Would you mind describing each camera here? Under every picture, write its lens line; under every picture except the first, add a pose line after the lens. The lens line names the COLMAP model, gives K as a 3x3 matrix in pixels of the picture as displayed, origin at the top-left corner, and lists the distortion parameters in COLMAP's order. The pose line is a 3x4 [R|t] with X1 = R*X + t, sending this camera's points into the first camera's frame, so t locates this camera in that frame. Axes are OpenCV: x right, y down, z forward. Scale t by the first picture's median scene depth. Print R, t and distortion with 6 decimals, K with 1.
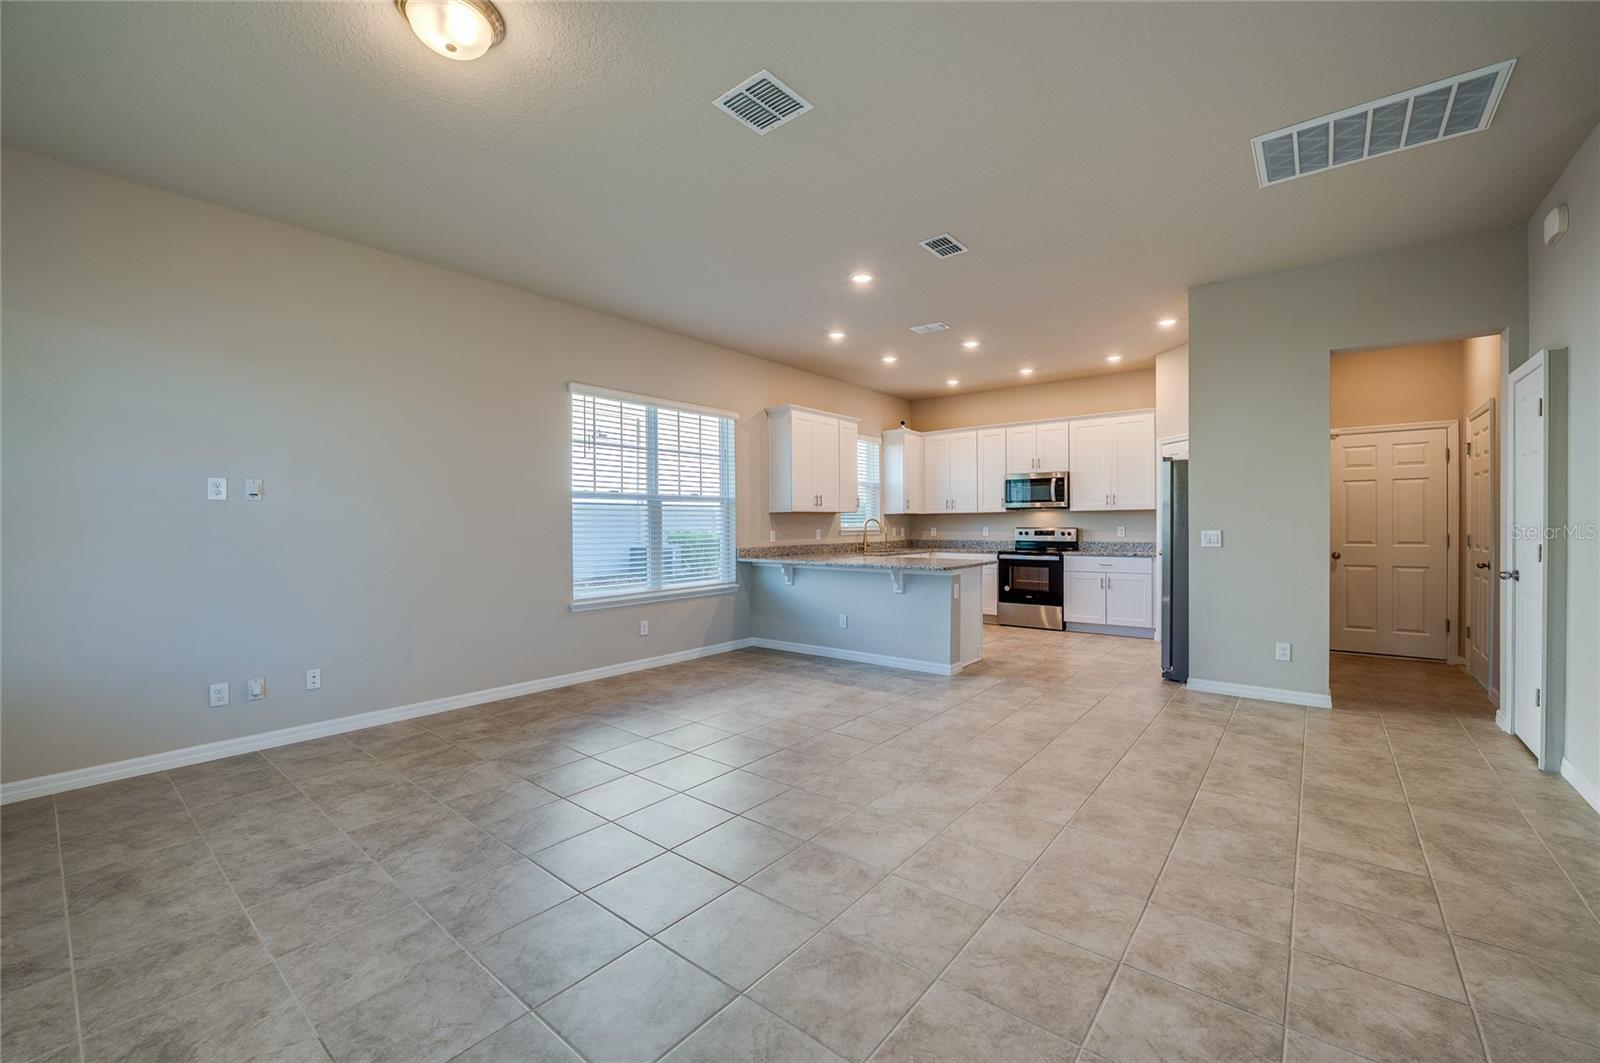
lens RADIAL K [[641.4, 0, 803.4], [0, 641.4, 530.8], [0, 0, 1]] dist [-0.020691, 0.003245]
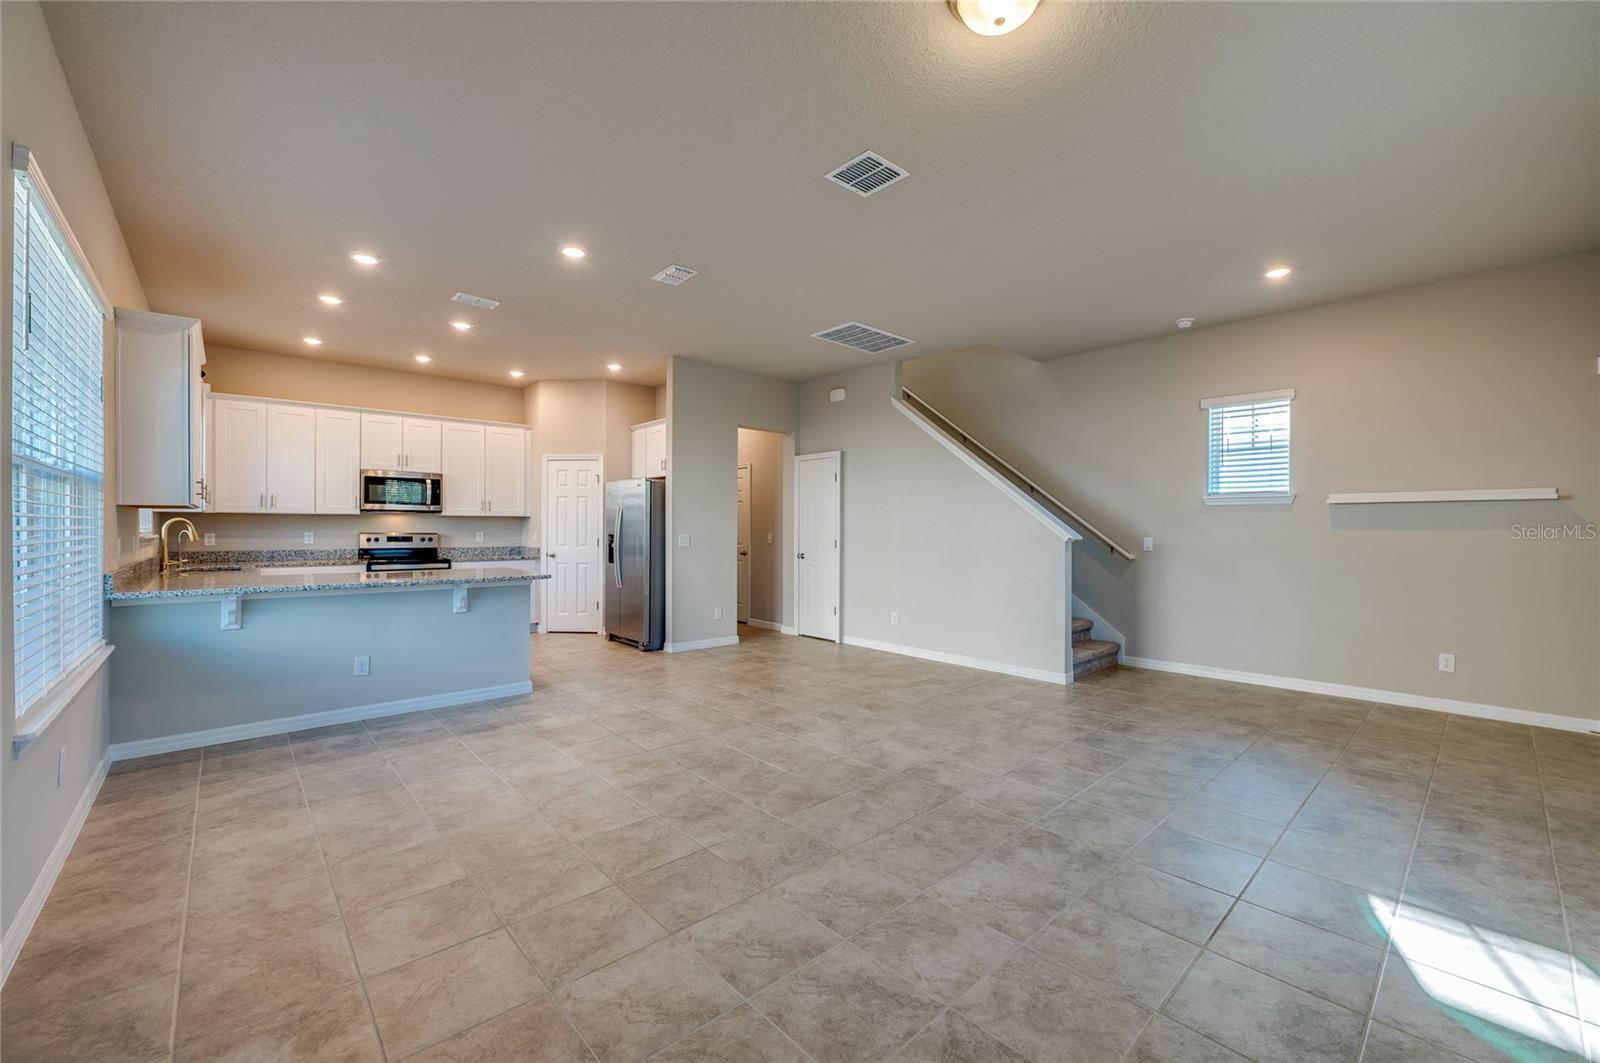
lens RADIAL K [[641.4, 0, 803.4], [0, 641.4, 530.8], [0, 0, 1]] dist [-0.020691, 0.003245]
pose [[0.150650, 0.003236, 0.988582, -0.679755], [0.006562, 0.999969, -0.004273, -0.000942], [-0.988565, 0.007131, 0.150624, 0.510370]]
